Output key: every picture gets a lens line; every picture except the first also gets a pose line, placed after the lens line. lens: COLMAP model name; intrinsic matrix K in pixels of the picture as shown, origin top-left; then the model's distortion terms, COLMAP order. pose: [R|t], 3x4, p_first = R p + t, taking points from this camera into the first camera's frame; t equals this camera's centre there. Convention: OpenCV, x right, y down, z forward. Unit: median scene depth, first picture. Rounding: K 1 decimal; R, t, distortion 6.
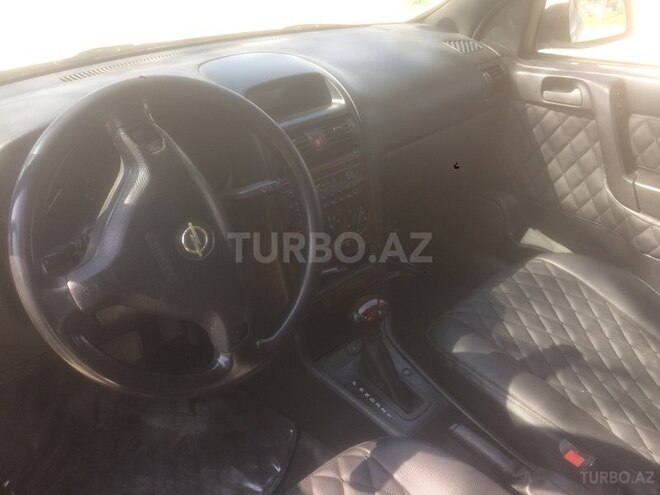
lens RADIAL K [[568.4, 0, 330.0], [0, 568.4, 247.5], [0, 0, 1]] dist [0.094871, -0.119845]
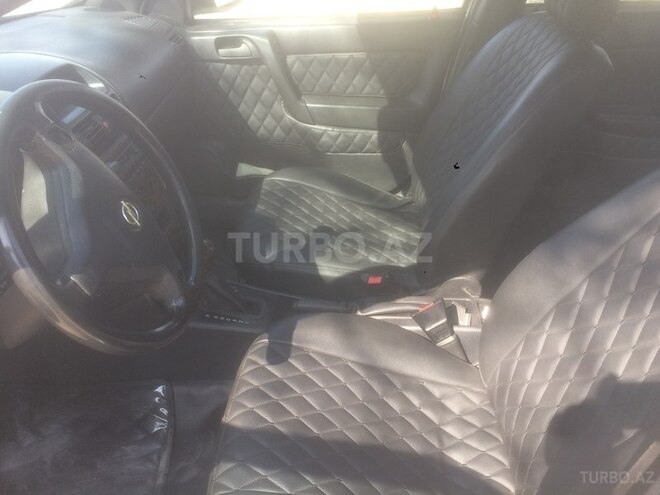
lens RADIAL K [[568.4, 0, 330.0], [0, 568.4, 247.5], [0, 0, 1]] dist [0.094871, -0.119845]
pose [[0.723977, -0.370687, 0.581763, -0.337389], [0.340844, 0.925437, 0.165505, -0.002801], [-0.599736, 0.078468, 0.796341, -0.089860]]
